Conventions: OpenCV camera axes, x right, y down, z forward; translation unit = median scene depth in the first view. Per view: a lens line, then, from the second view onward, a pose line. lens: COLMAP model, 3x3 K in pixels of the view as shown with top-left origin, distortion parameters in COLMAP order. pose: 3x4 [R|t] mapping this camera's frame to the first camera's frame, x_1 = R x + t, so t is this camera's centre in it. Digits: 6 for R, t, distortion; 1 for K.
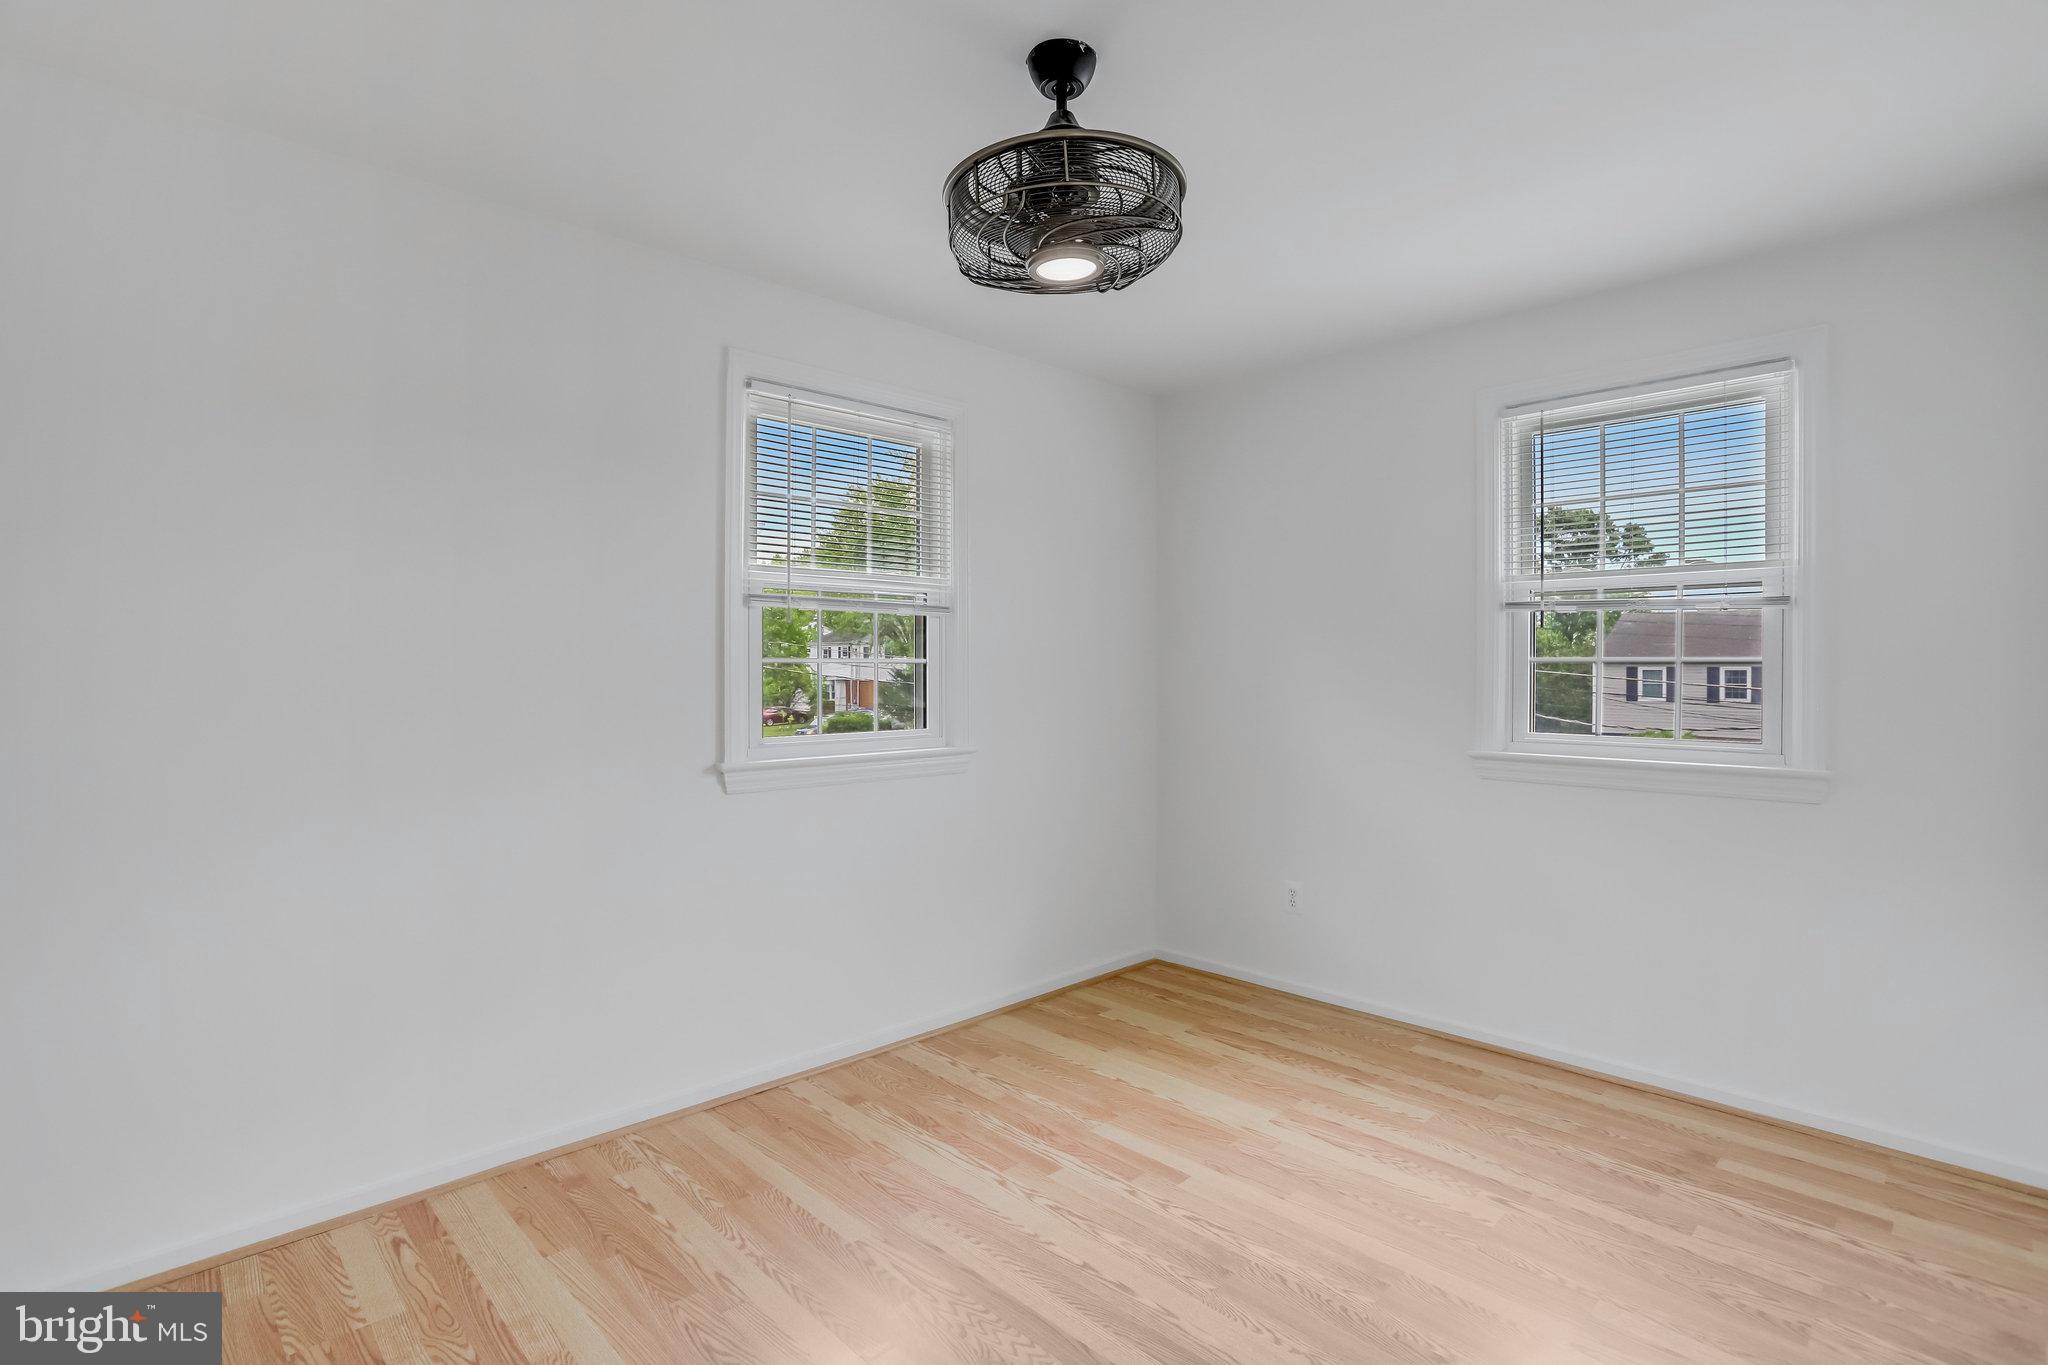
lens RADIAL K [[1013.8, 0, 1021.8], [0, 1013.8, 687.7], [0, 0, 1]] dist [-0.003319, 0.004637]
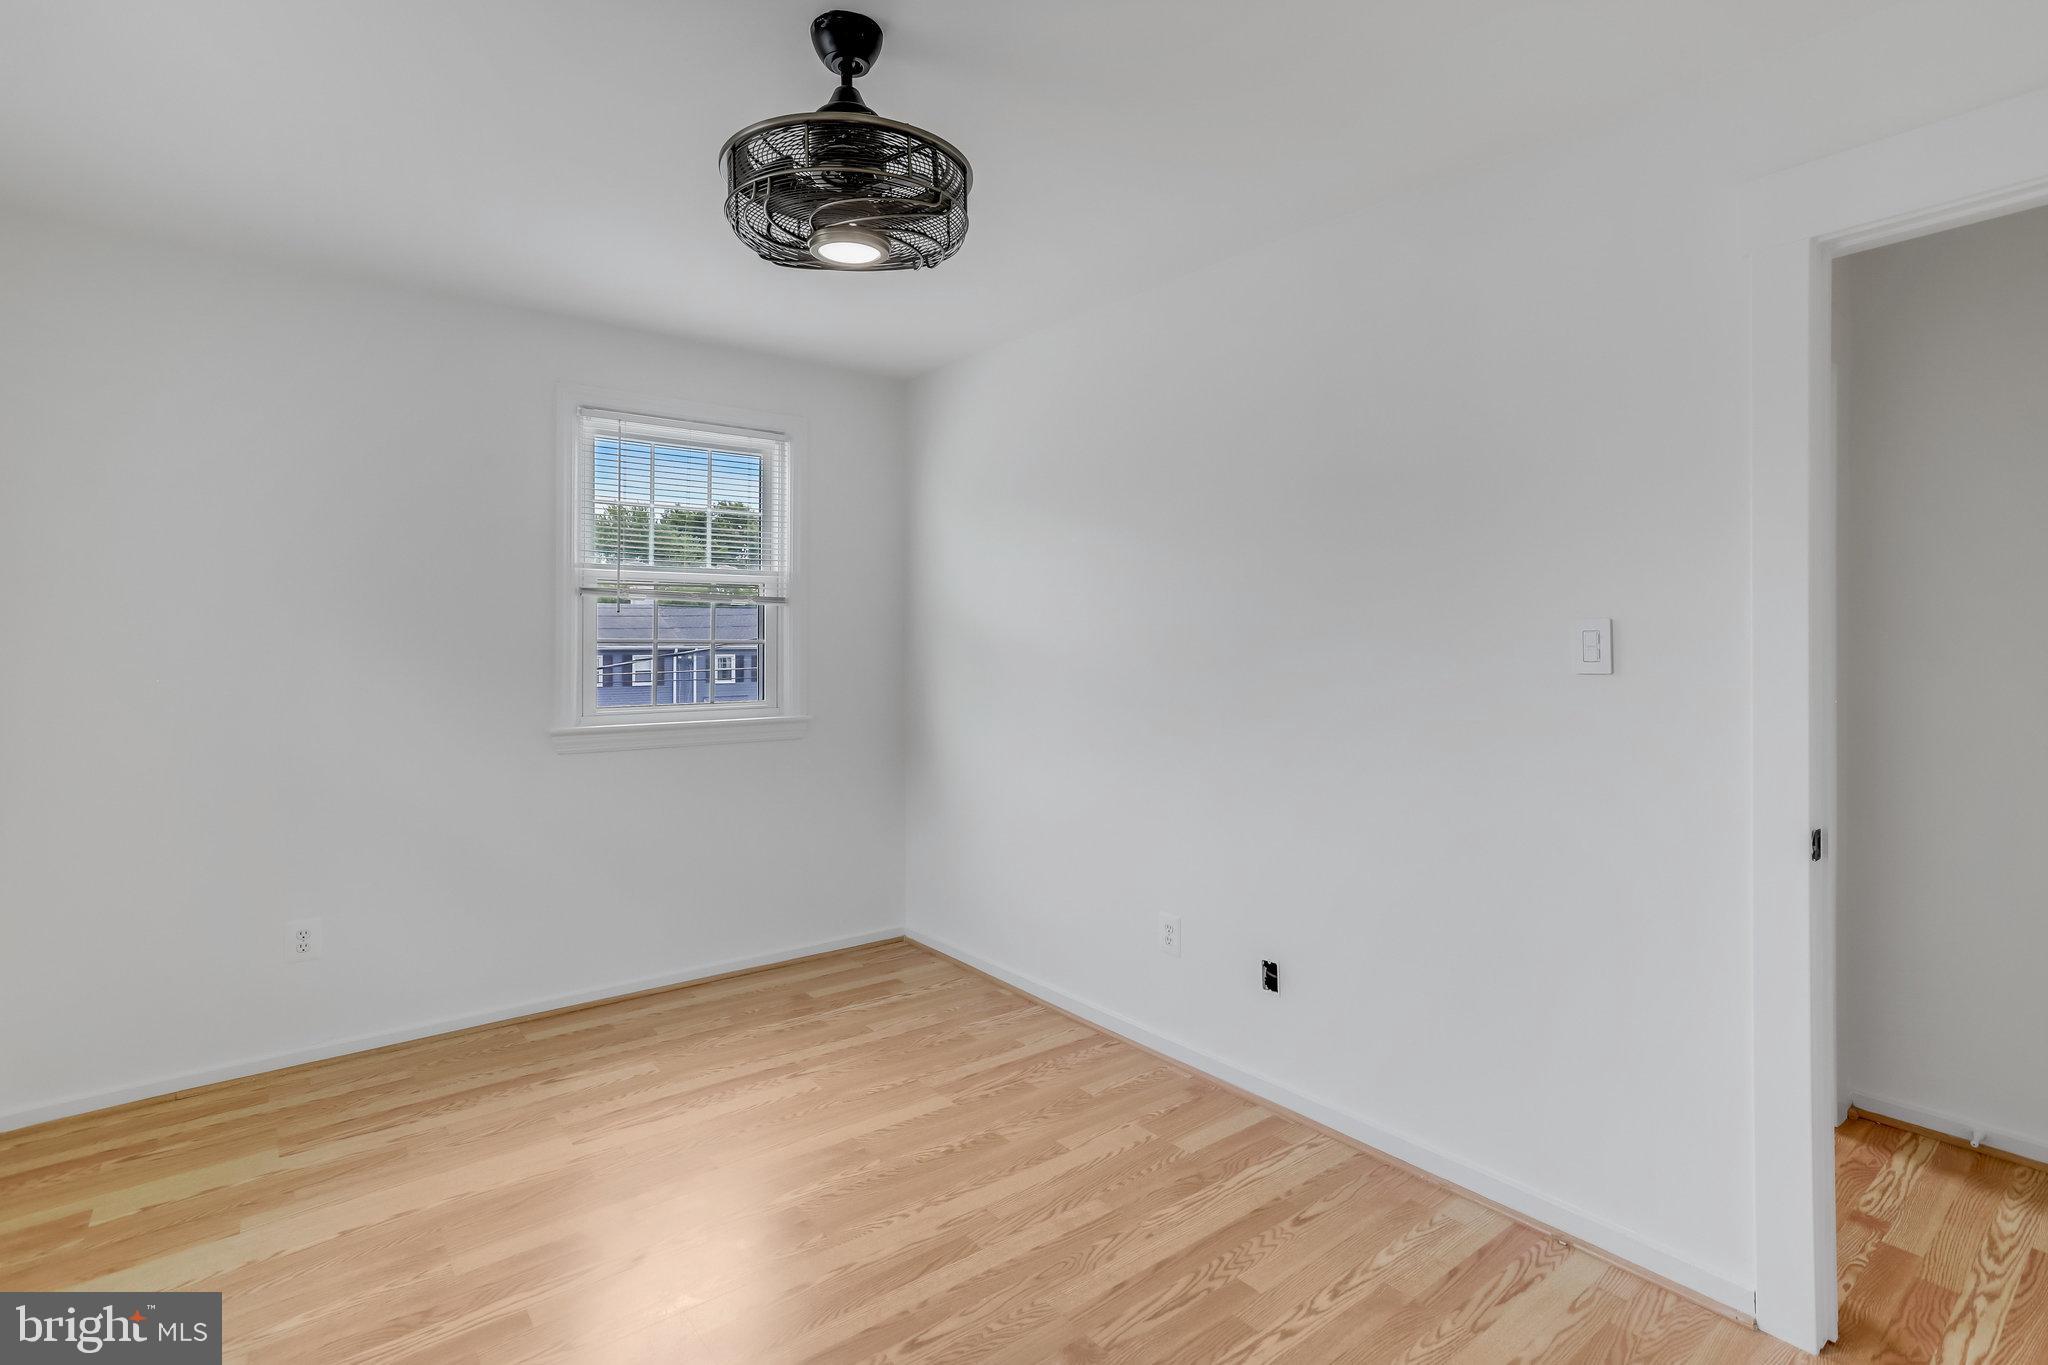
lens RADIAL K [[1013.8, 0, 1024.4], [0, 1013.8, 662.6], [0, 0, 1]] dist [-0.003319, 0.004637]
pose [[0.081033, -0.020461, 0.996501, -0.611755], [0.013975, 0.999714, 0.019390, -0.019556], [-0.996613, 0.012355, 0.081296, 0.504483]]
